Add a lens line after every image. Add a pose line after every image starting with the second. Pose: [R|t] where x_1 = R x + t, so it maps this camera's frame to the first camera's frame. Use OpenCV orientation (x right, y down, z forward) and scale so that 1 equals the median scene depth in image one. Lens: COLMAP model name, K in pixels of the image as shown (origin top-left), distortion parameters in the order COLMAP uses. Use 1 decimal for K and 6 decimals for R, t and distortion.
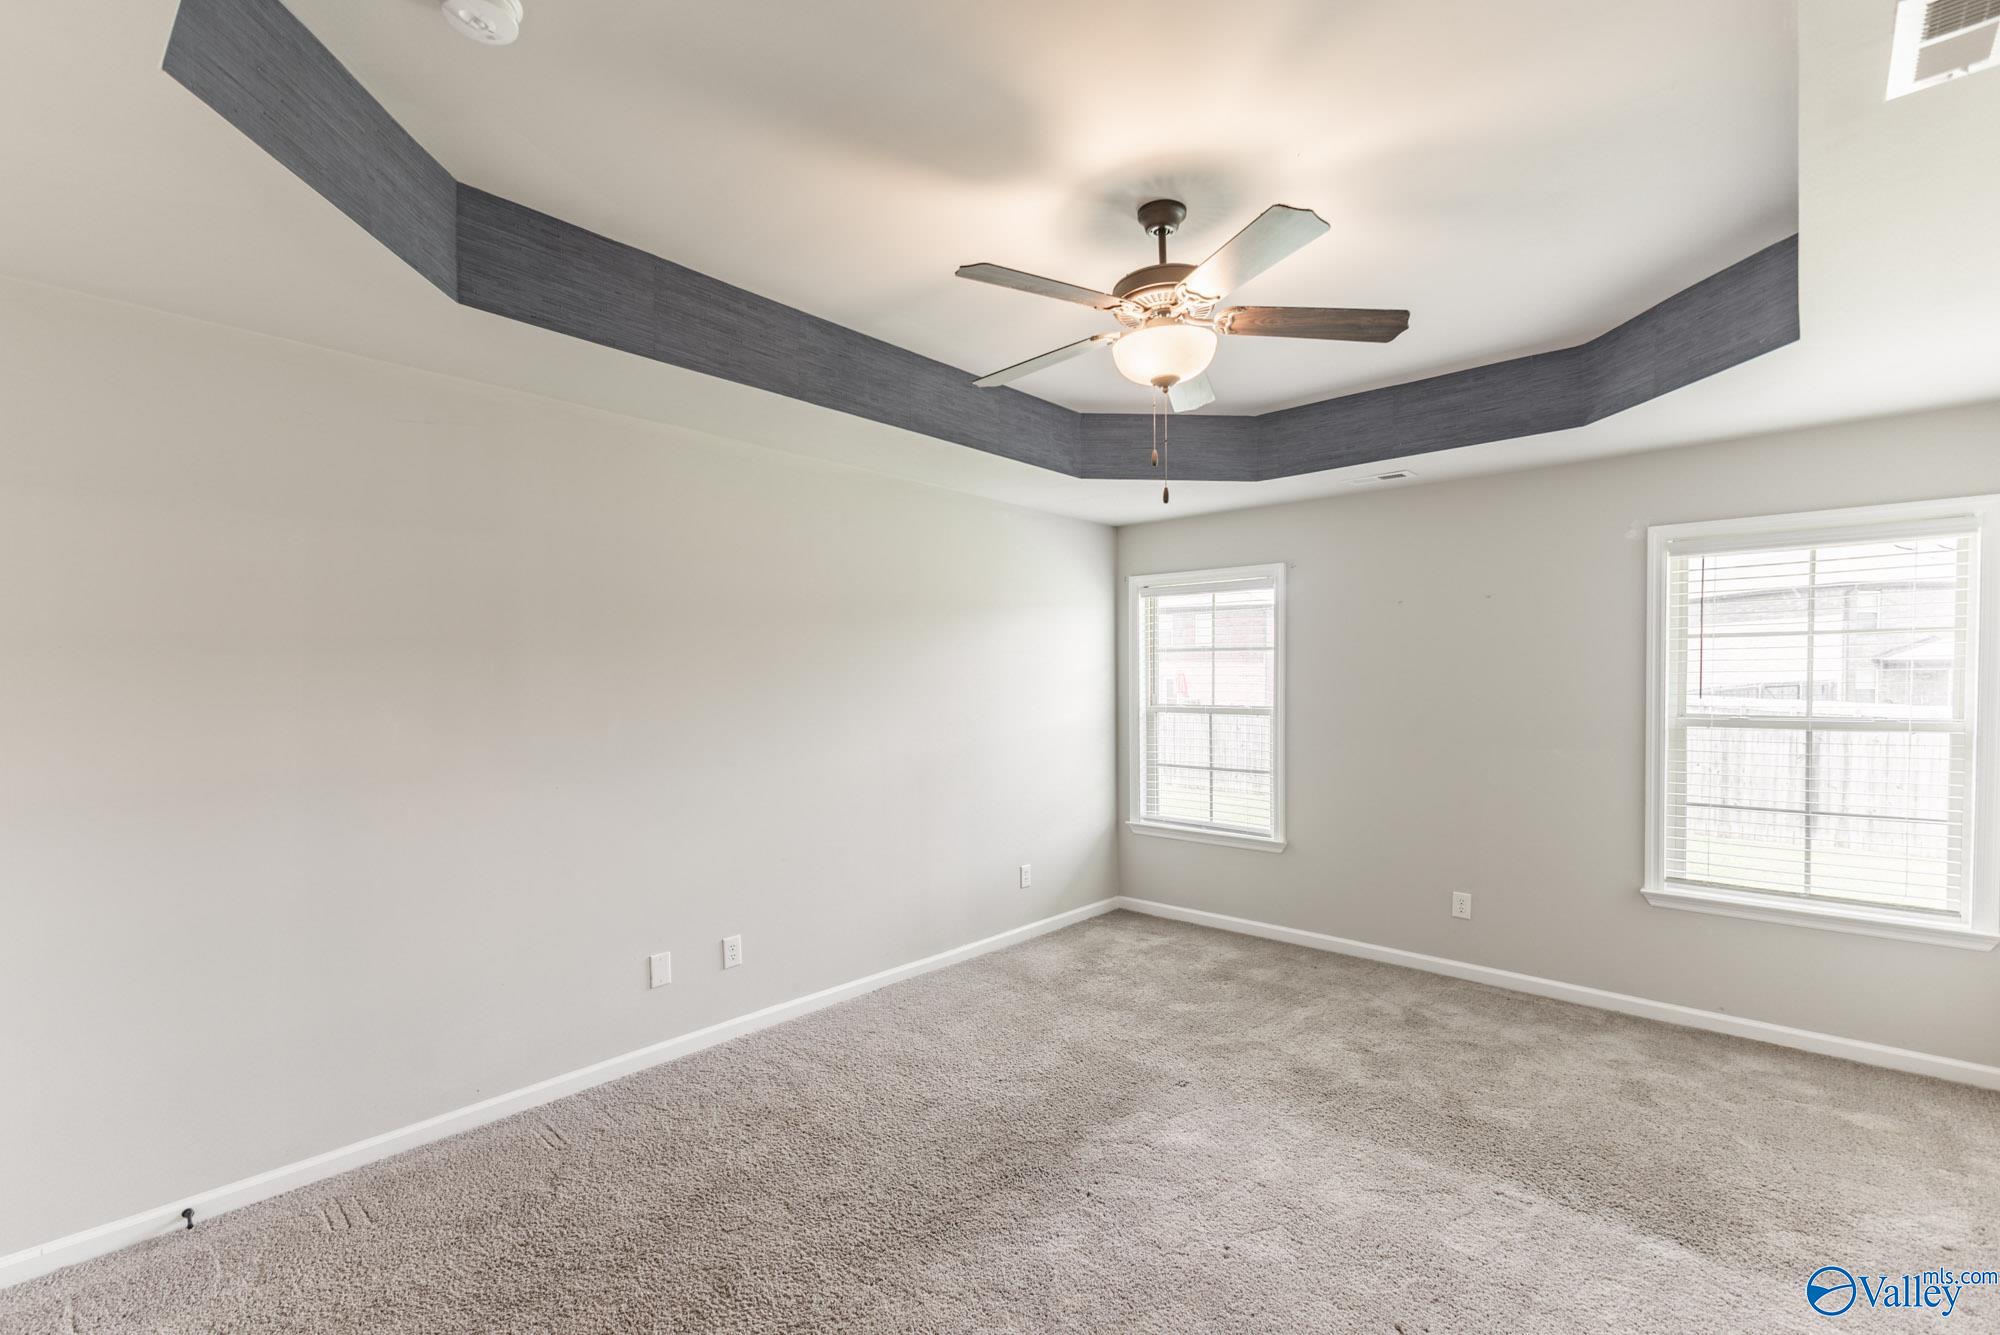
lens RADIAL K [[880.3, 0, 999.7], [0, 880.3, 716.1], [0, 0, 1]] dist [0.026081, -0.000222]
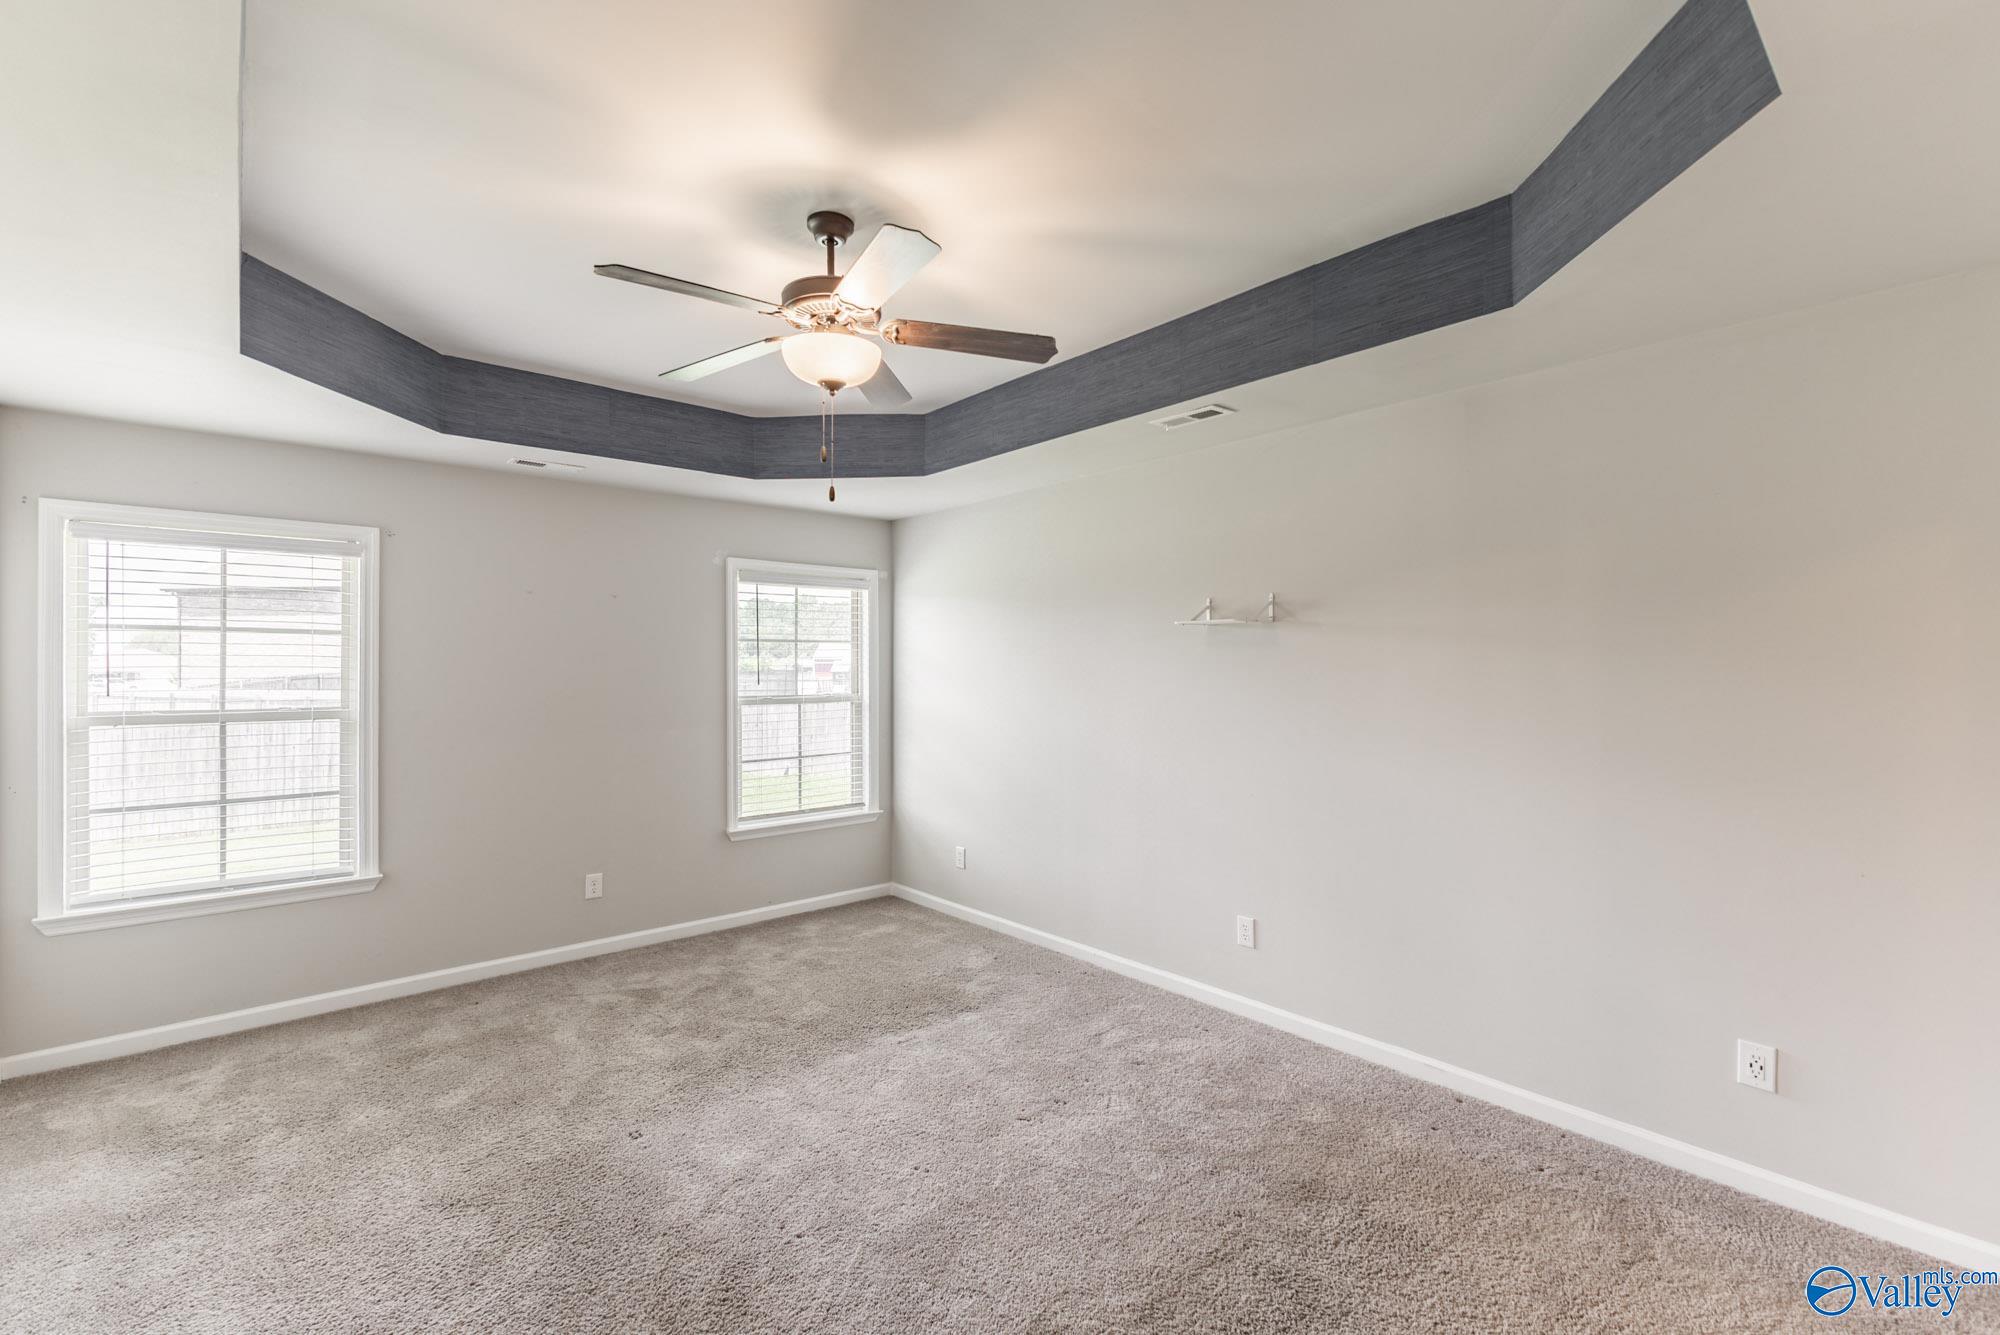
lens RADIAL K [[864.2, 0, 1000.0], [0, 864.2, 667.5], [0, 0, 1]] dist [0.002550, 0.000213]
pose [[0.128932, 0.002349, 0.991651, -0.496239], [0.045252, 0.998942, -0.008249, -0.017615], [-0.990620, 0.045937, 0.128689, 0.432111]]
